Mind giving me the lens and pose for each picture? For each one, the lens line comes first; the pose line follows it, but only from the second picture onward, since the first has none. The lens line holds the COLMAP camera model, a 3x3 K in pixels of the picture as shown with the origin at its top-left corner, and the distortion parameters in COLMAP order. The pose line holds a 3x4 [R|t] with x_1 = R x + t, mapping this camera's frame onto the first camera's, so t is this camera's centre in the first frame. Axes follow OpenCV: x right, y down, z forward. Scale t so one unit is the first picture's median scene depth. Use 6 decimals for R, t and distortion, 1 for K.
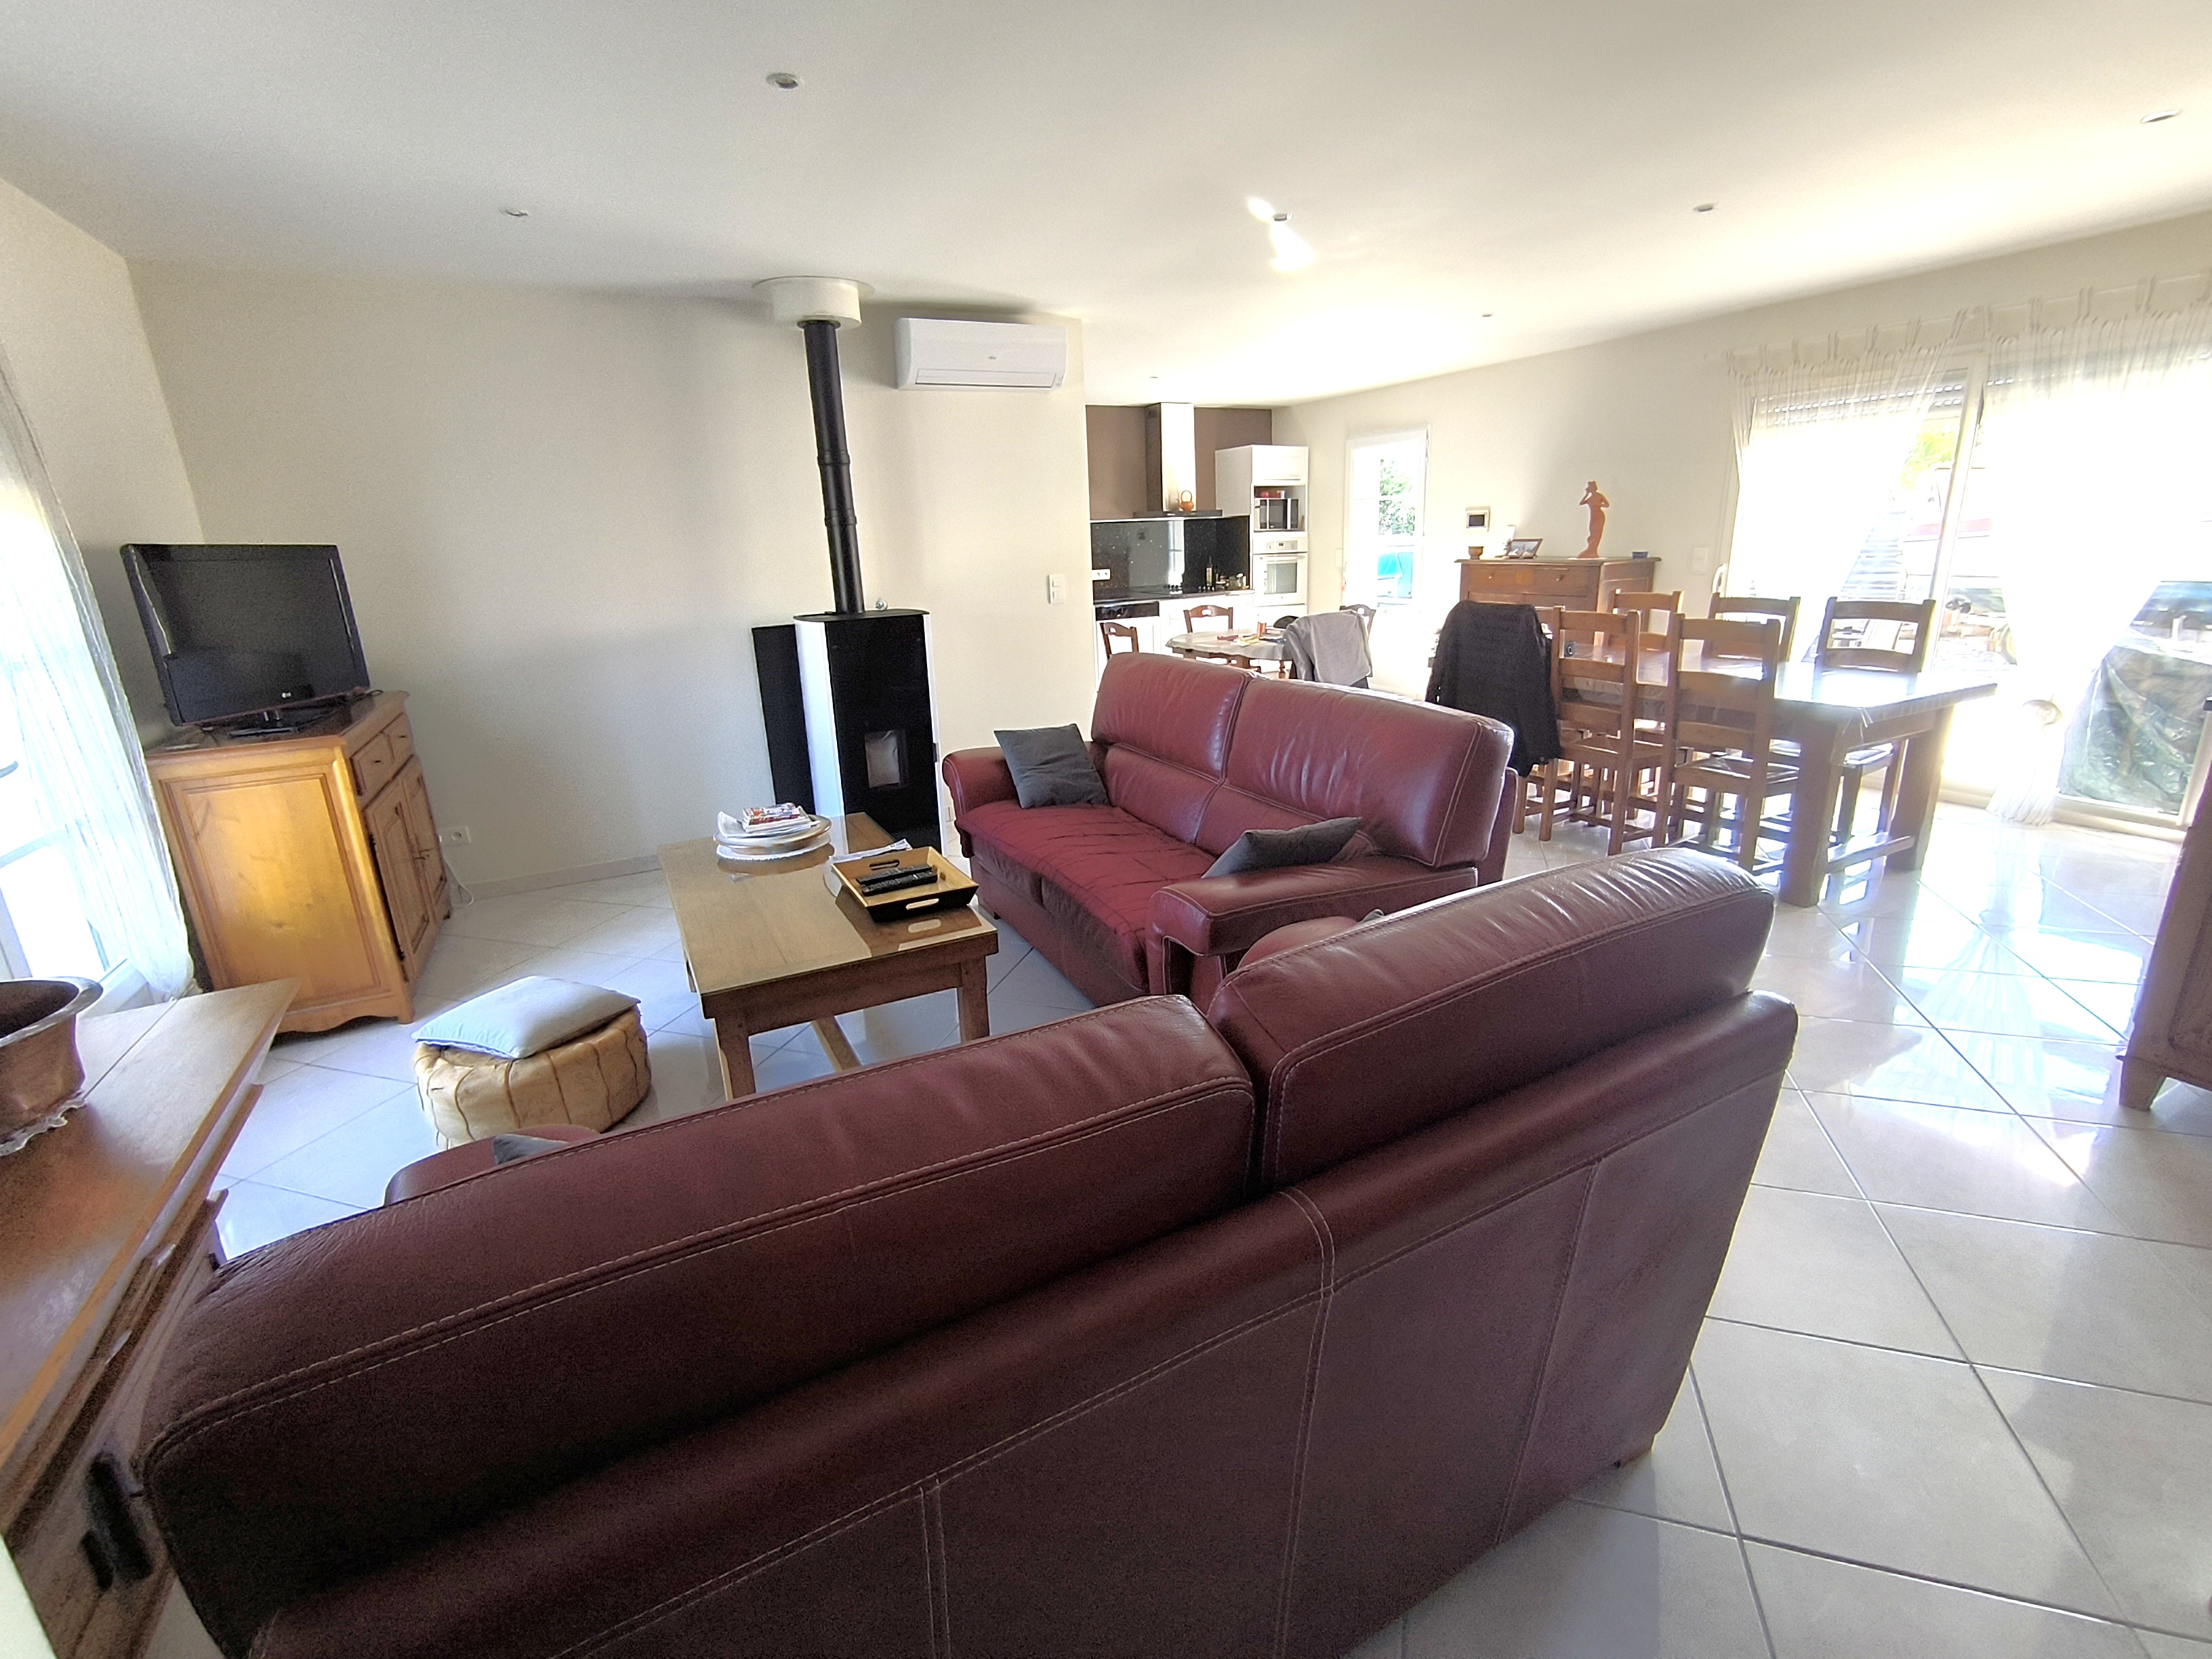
lens RADIAL K [[1012.4, 0, 1143.0], [0, 1012.4, 818.7], [0, 0, 1]] dist [-0.055777, 0.022152]
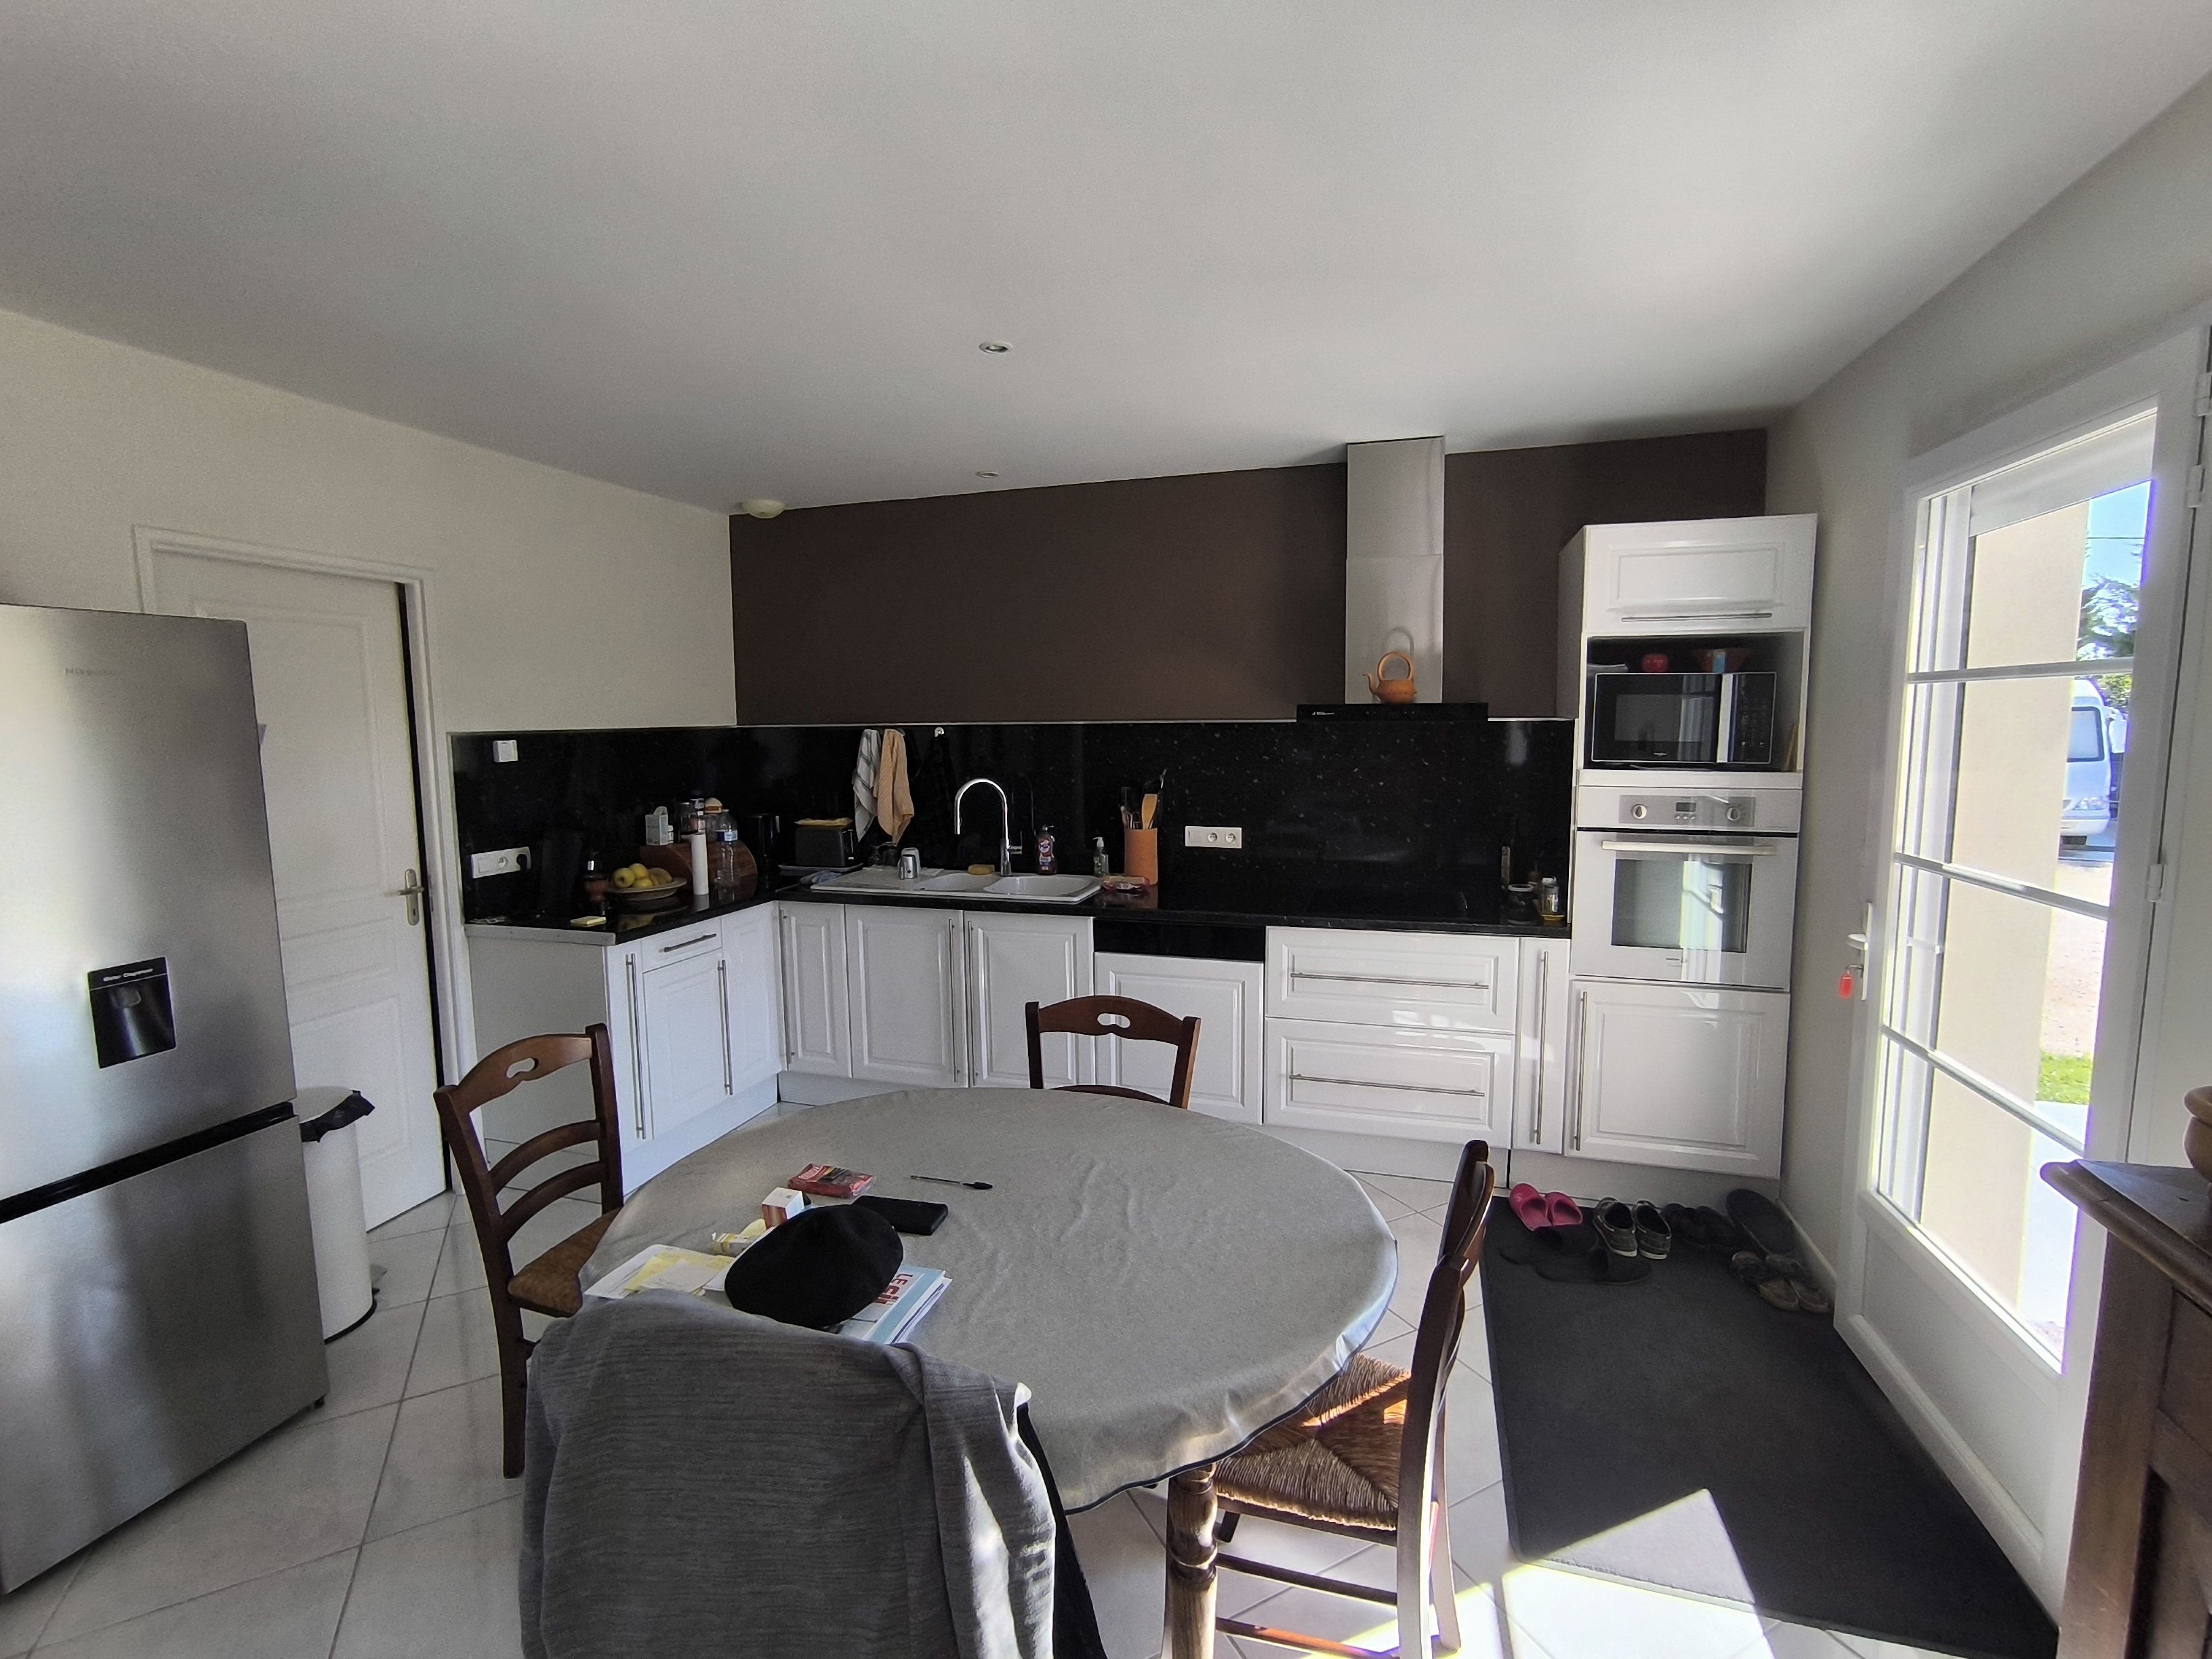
lens RADIAL K [[997.9, 0, 1071.2], [0, 997.9, 817.8], [0, 0, 1]] dist [-0.017580, 0.000162]
pose [[0.678170, 0.101782, -0.727823, 0.625102], [-0.212313, 0.975268, -0.061442, -0.540773], [0.703569, 0.196195, 0.683007, 1.664191]]
